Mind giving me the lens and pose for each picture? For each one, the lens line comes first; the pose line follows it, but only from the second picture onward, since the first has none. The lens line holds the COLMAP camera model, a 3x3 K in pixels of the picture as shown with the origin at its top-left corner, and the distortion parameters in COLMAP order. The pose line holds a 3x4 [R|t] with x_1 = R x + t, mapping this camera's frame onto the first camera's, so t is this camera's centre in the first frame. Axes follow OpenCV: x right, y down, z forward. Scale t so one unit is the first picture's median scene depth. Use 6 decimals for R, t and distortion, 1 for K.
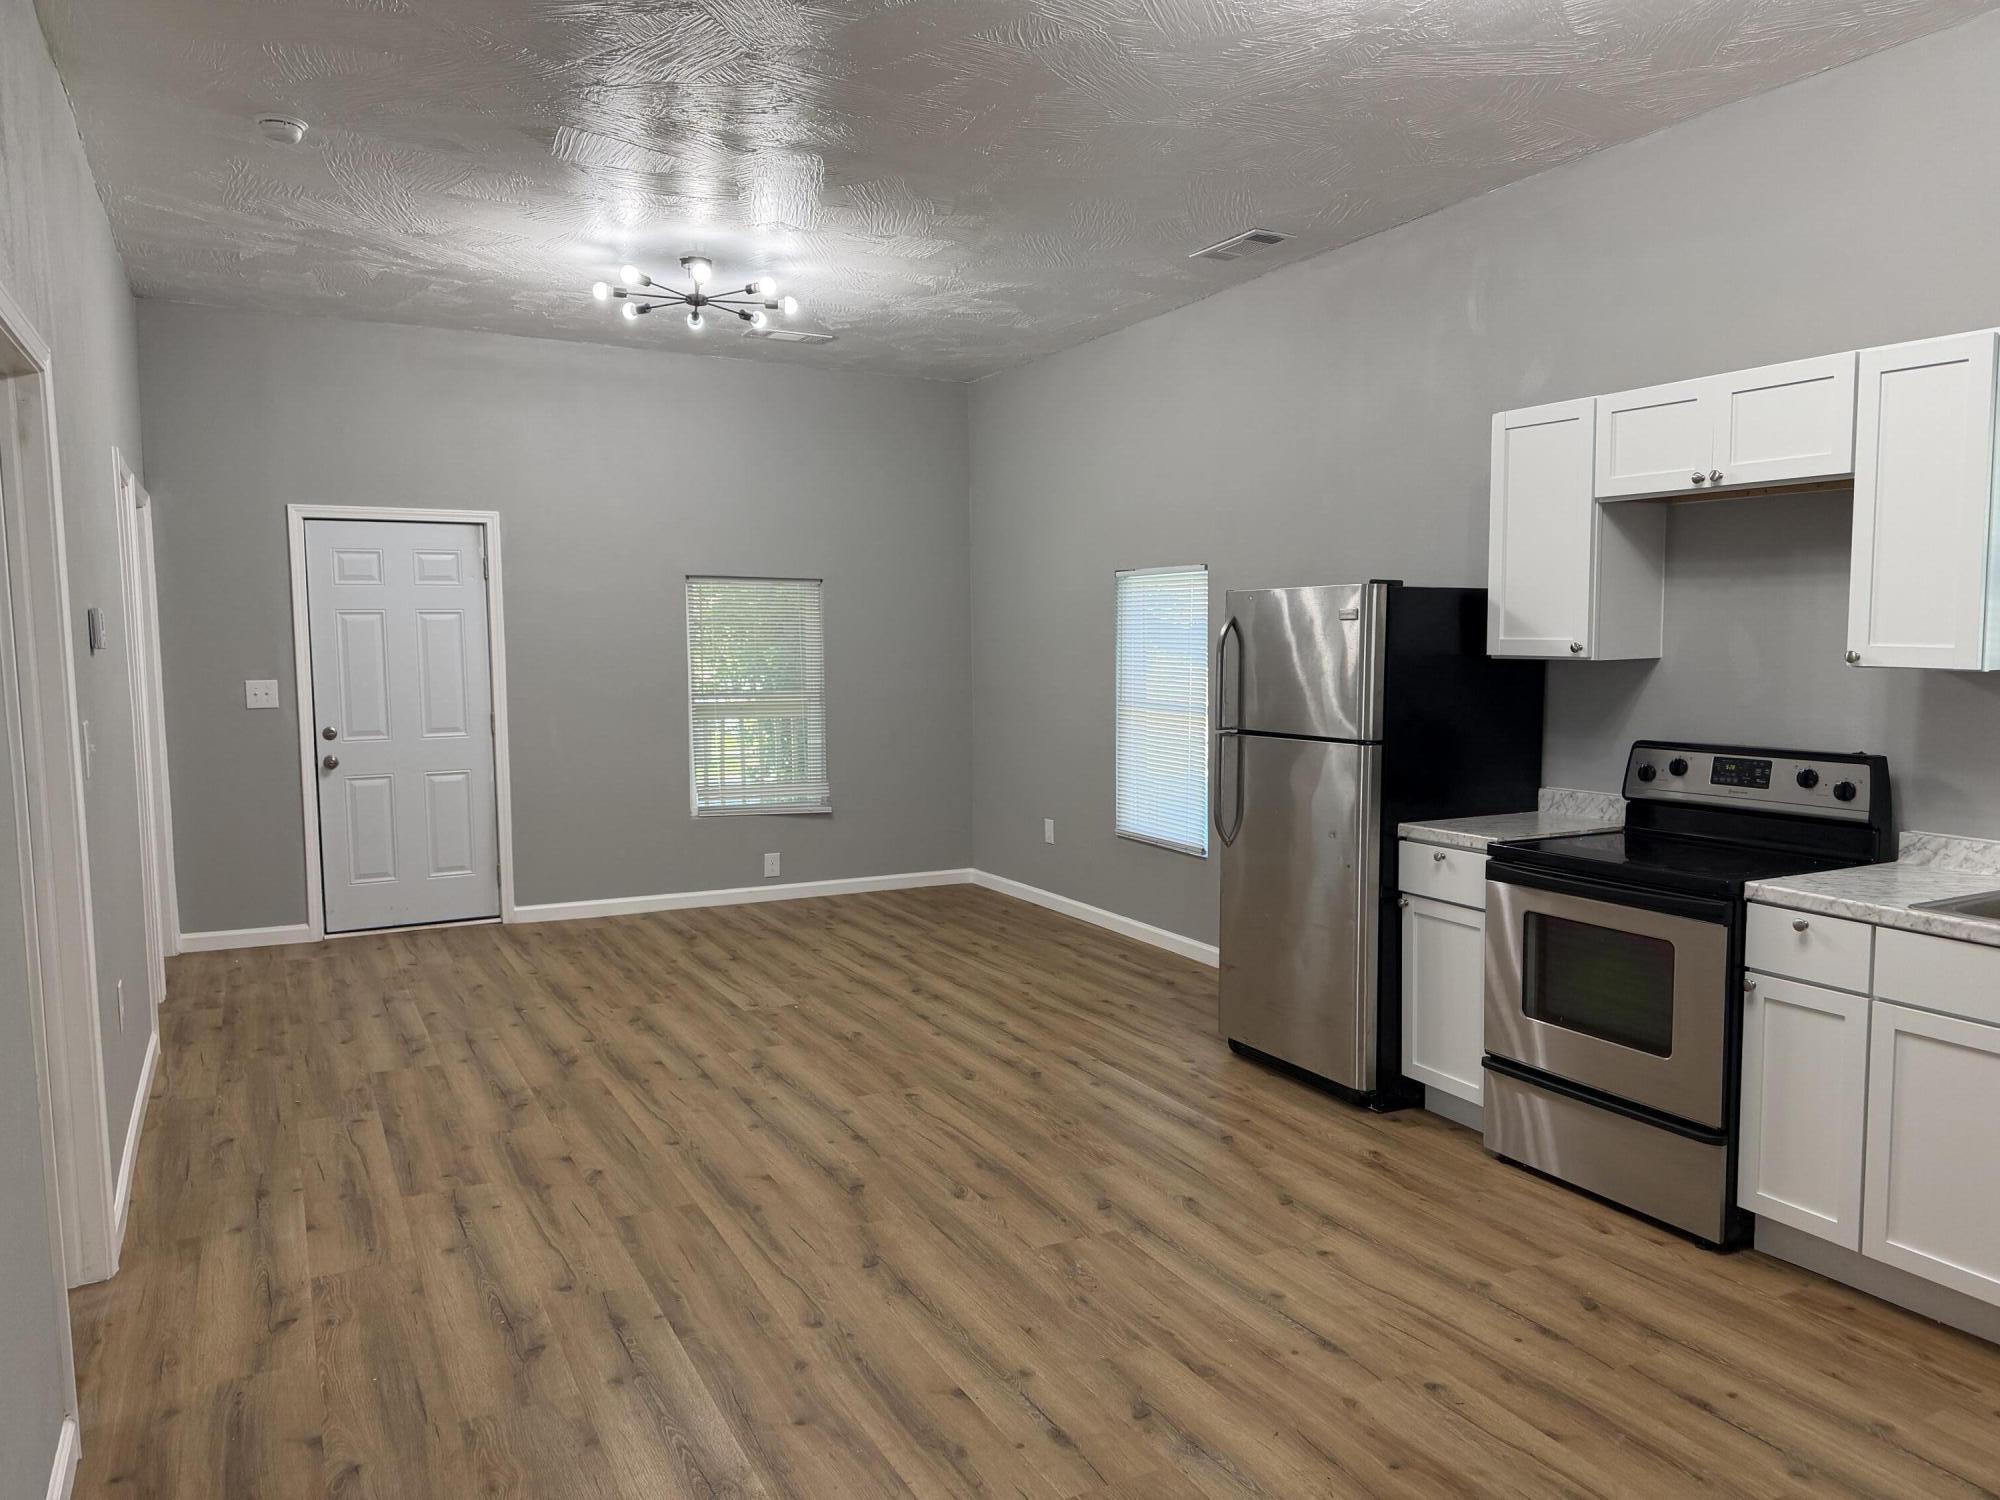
lens RADIAL K [[1422.5, 0, 1003.9], [0, 1422.5, 749.0], [0, 0, 1]] dist [0.069002, -0.064034]
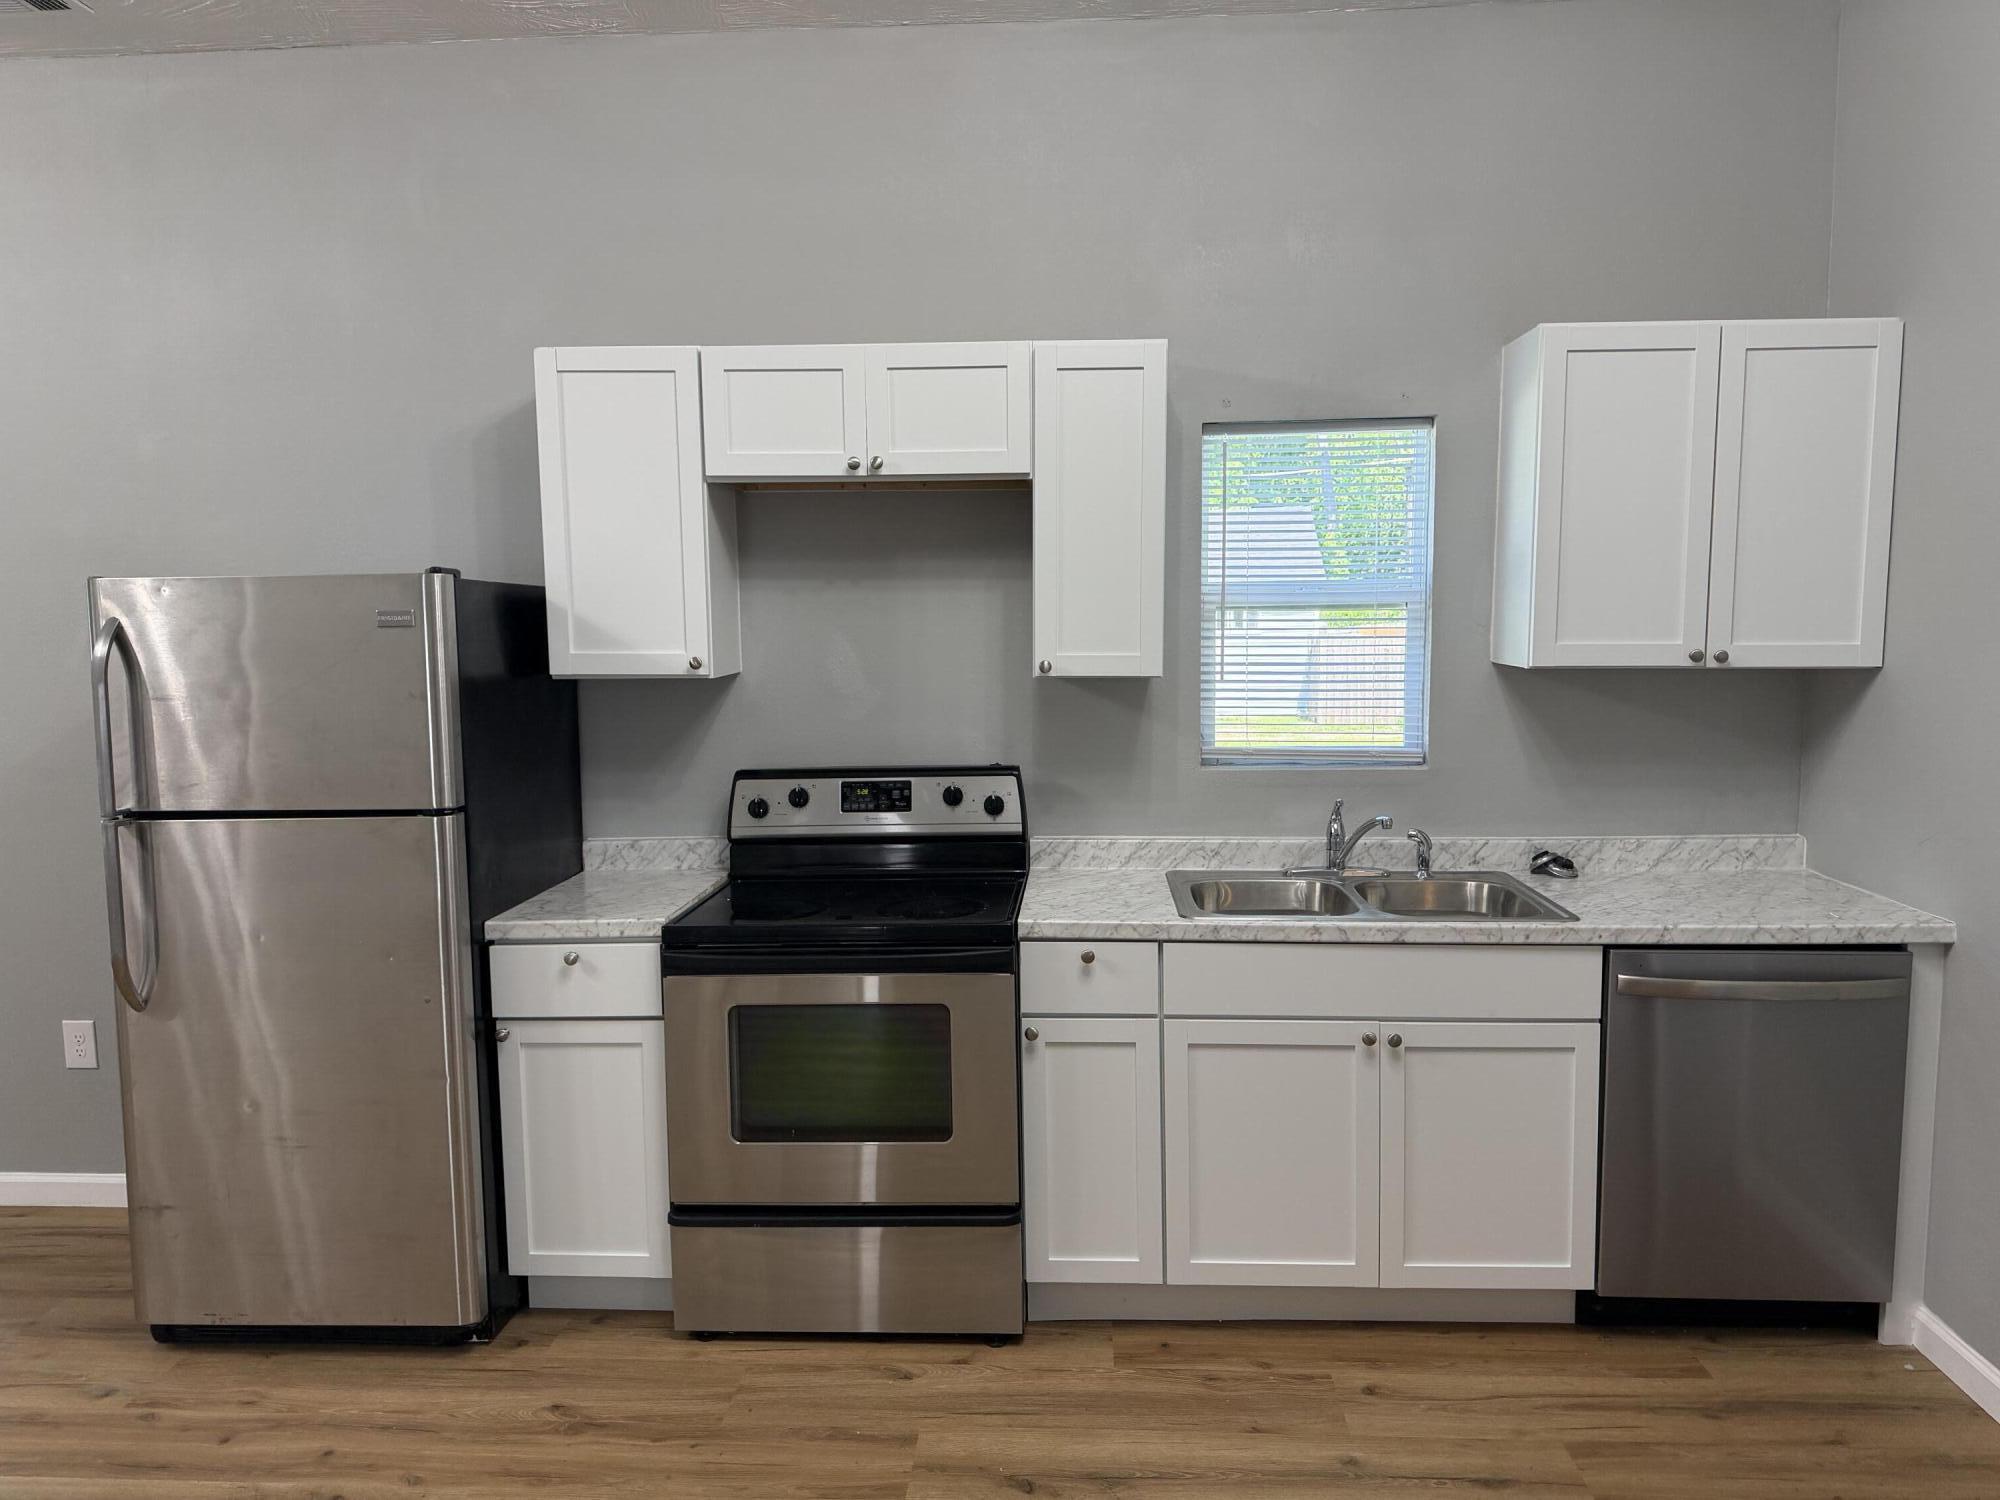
lens RADIAL K [[1422.5, 0, 1002.2], [0, 1422.5, 742.4], [0, 0, 1]] dist [0.069002, -0.064034]
pose [[0.515576, -0.079128, 0.853183, -0.198081], [0.083692, 0.995616, 0.041762, -0.046527], [-0.852747, 0.049873, 0.519938, 0.455271]]
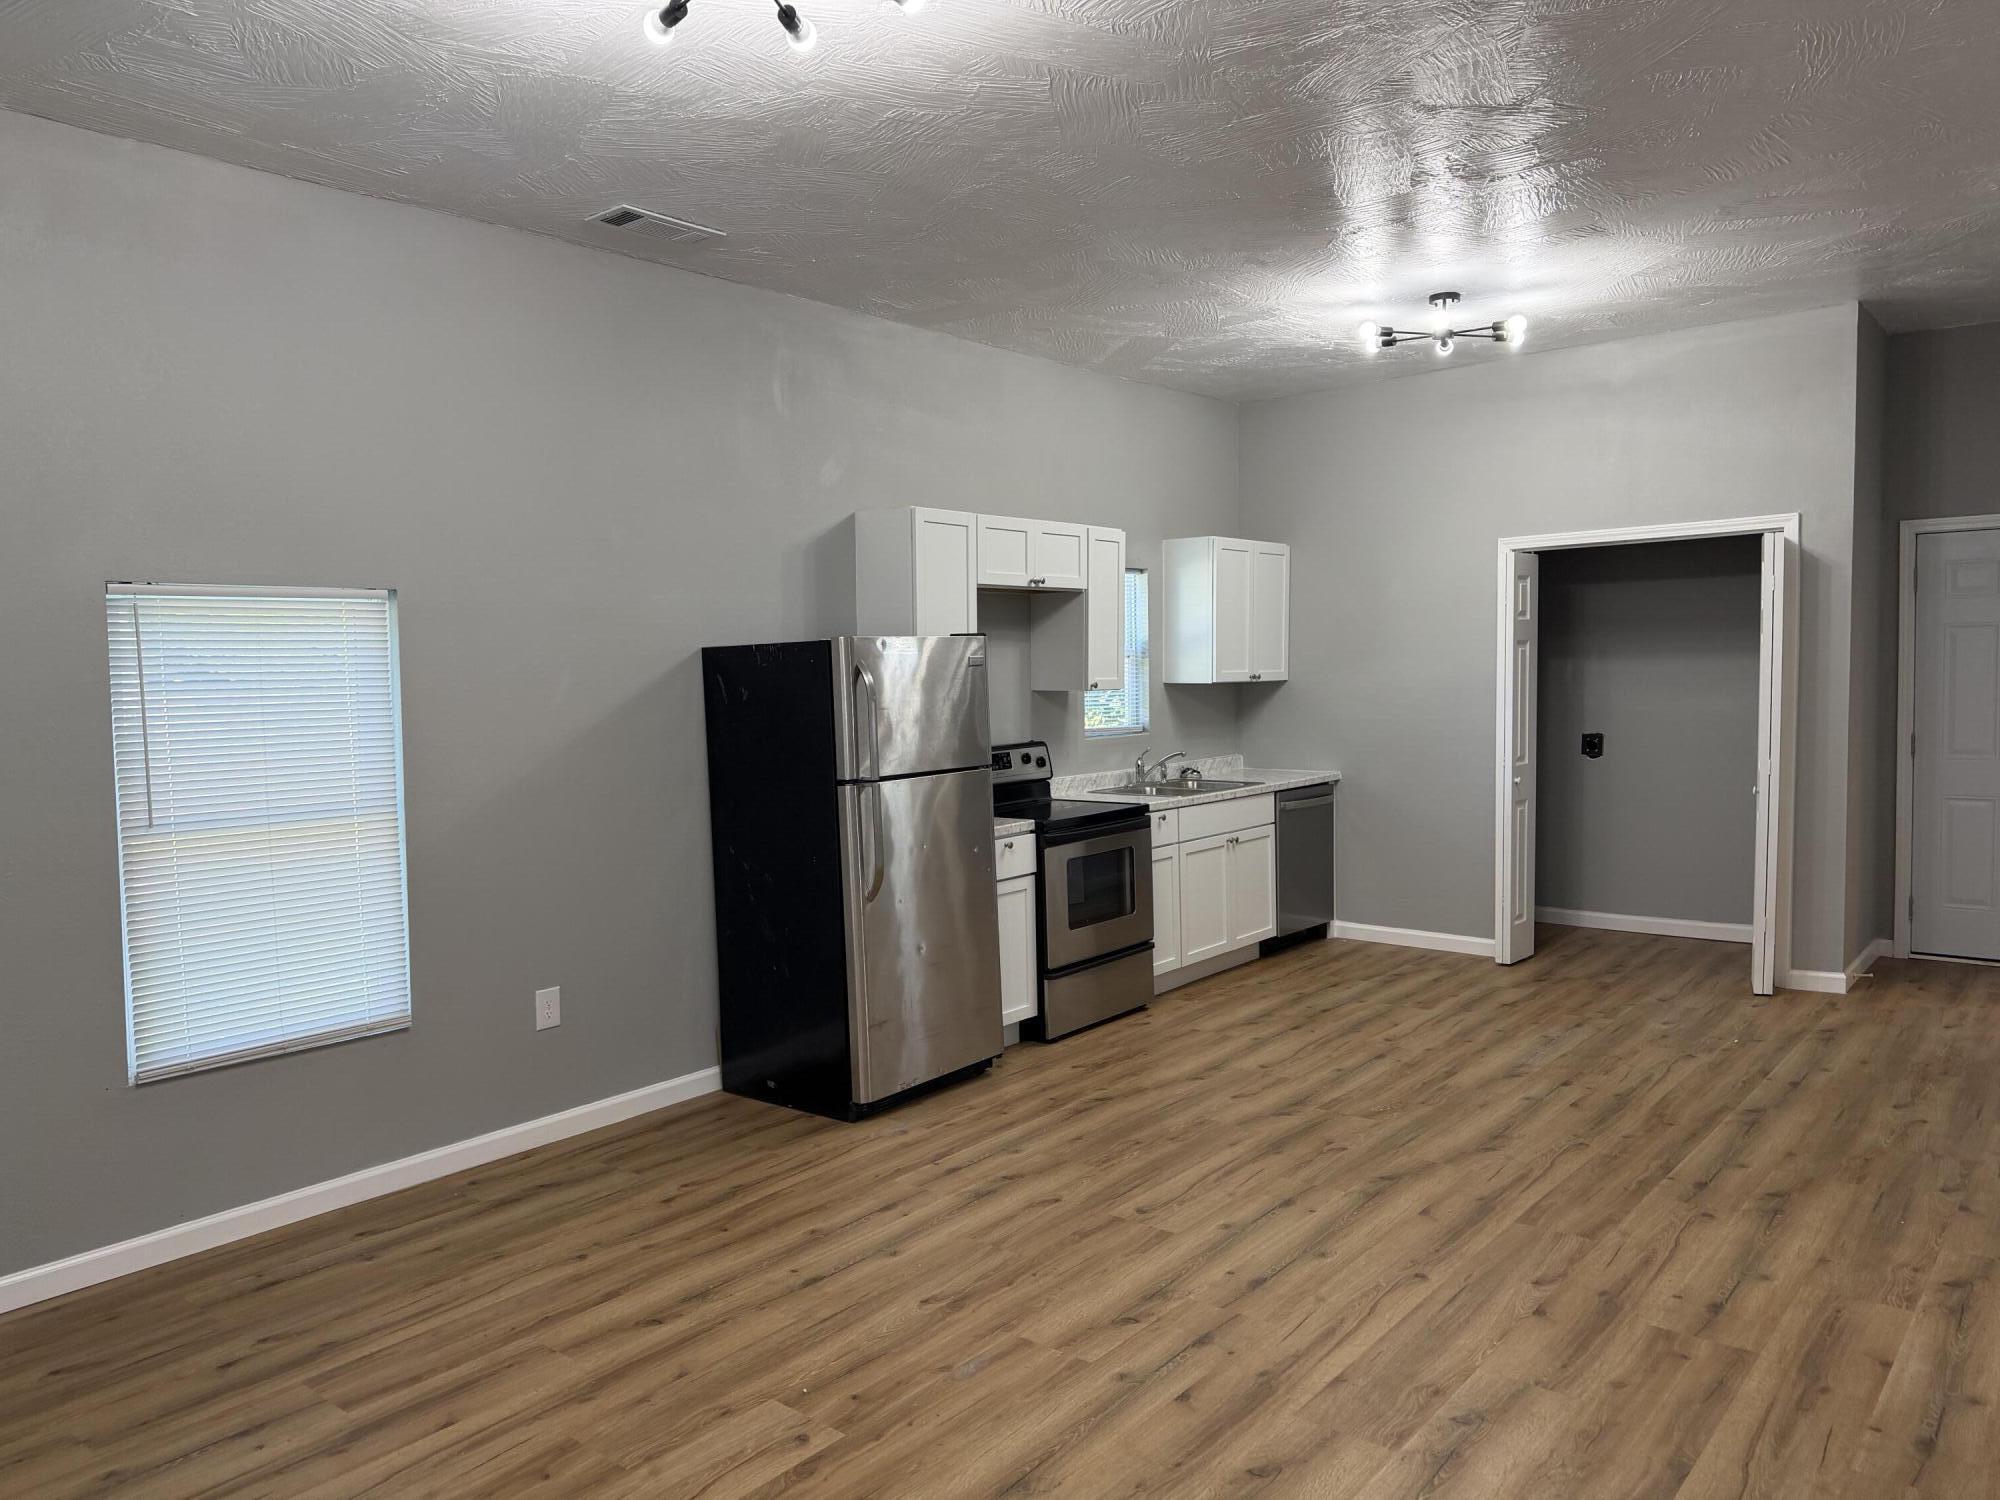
lens RADIAL K [[1422.5, 0, 1003.1], [0, 1422.5, 744.3], [0, 0, 1]] dist [0.069002, -0.064034]
pose [[-0.389804, -0.040419, 0.920011, -0.927725], [0.103515, 0.990782, 0.087387, -0.137264], [-0.915062, 0.129299, -0.382026, 1.554841]]
